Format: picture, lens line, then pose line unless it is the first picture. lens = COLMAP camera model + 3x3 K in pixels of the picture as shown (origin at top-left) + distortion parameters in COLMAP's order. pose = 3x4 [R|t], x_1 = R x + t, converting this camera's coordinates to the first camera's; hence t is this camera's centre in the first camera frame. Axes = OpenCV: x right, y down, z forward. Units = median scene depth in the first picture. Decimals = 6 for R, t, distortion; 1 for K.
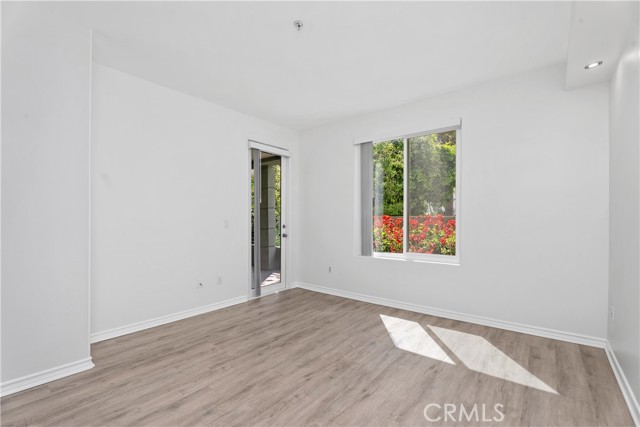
lens RADIAL K [[286.2, 0, 322.1], [0, 286.2, 218.9], [0, 0, 1]] dist [0.003070, -0.002627]
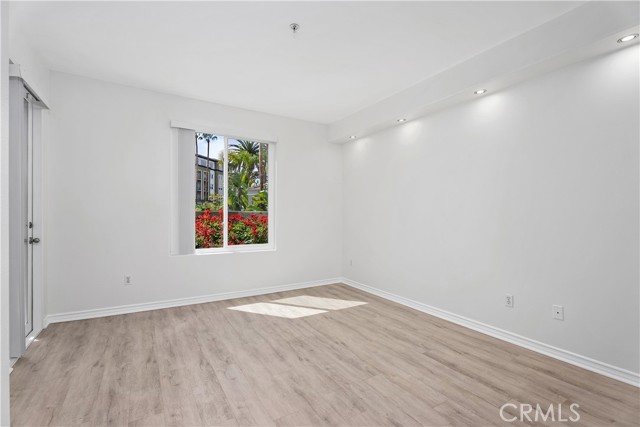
lens RADIAL K [[286.2, 0, 320.2], [0, 286.2, 214.0], [0, 0, 1]] dist [0.003070, -0.002627]
pose [[0.345844, 0.005923, 0.938273, -0.872855], [-0.011395, 0.999933, -0.002112, -0.001518], [-0.938223, -0.009961, 0.345888, 0.468377]]
